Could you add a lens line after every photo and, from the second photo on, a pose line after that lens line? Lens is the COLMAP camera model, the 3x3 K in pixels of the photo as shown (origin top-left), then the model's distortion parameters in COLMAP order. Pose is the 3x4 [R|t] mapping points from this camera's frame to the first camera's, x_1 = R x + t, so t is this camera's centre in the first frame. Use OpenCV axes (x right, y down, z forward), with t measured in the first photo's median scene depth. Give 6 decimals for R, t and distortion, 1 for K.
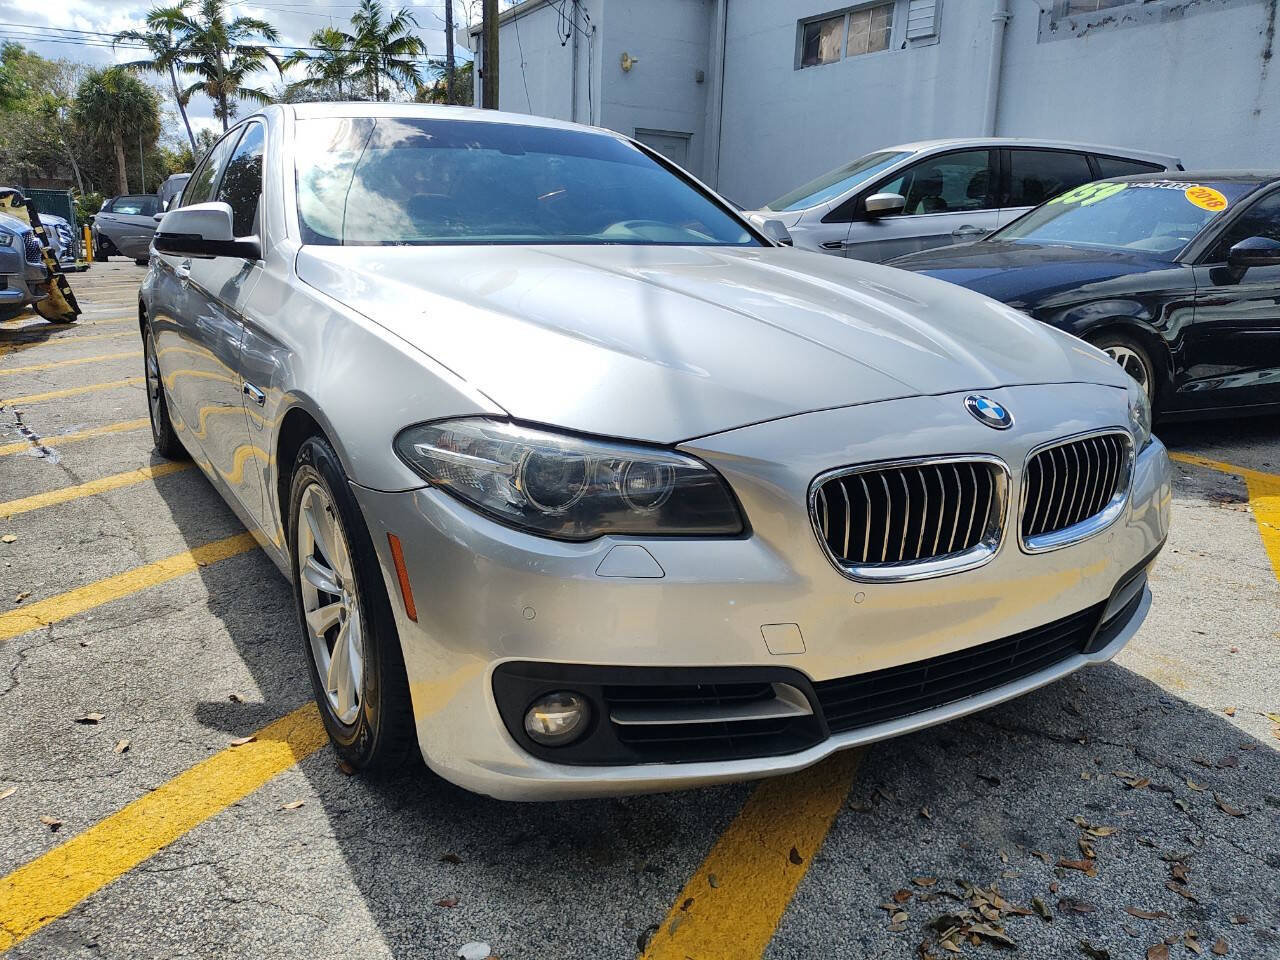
lens RADIAL K [[975.0, 0, 640.0], [0, 975.0, 480.0], [0, 0, 1]] dist [0.068119, -0.167486]
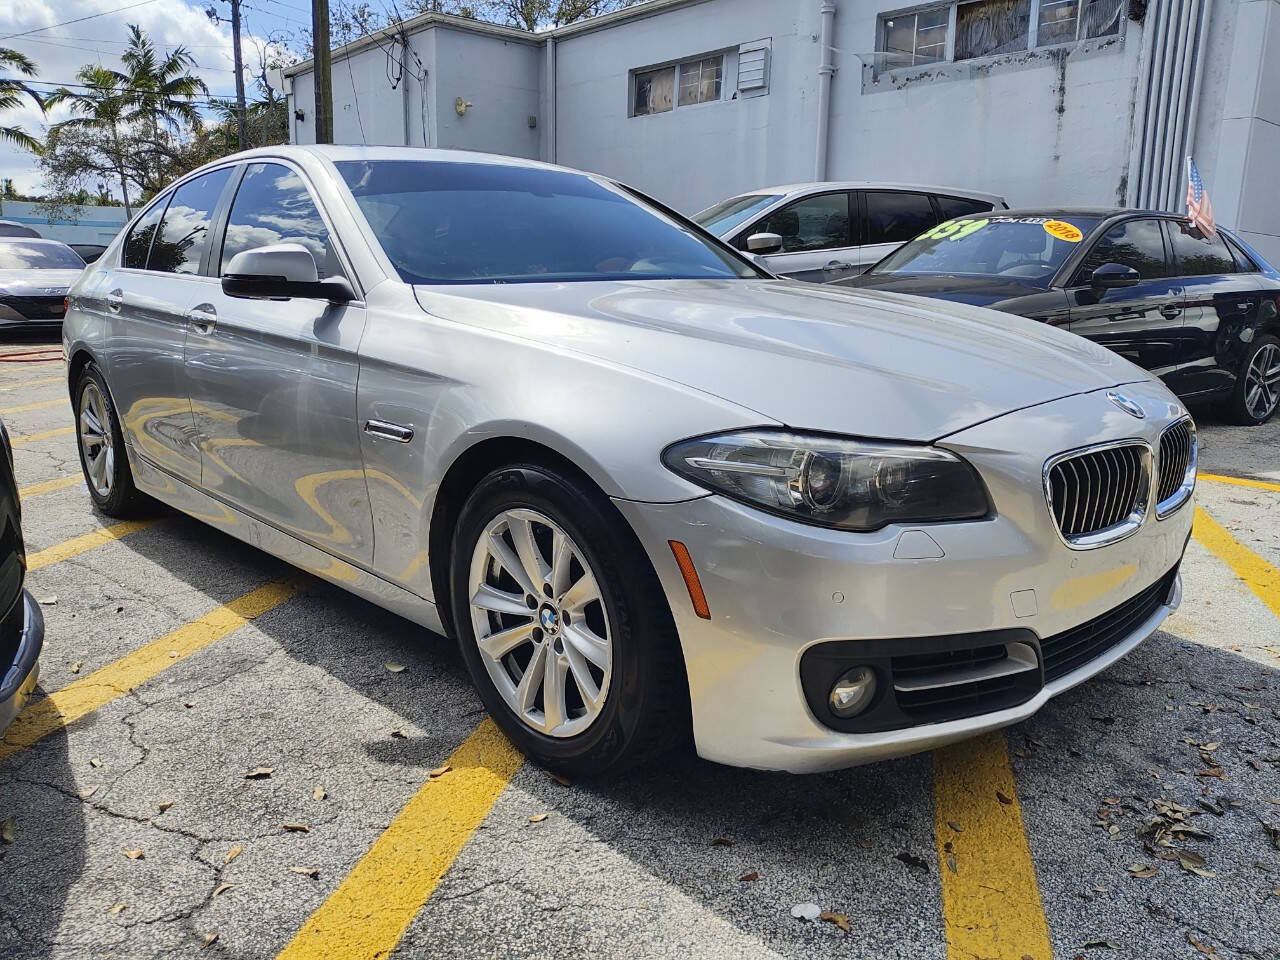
lens RADIAL K [[967.5, 0, 649.3], [0, 967.5, 482.6], [0, 0, 1]] dist [0.094484, -0.208062]
pose [[0.974123, -0.064982, 0.216476, -0.309344], [0.072712, 0.996962, -0.027927, 0.010956], [-0.214004, 0.042945, 0.975888, -0.029148]]
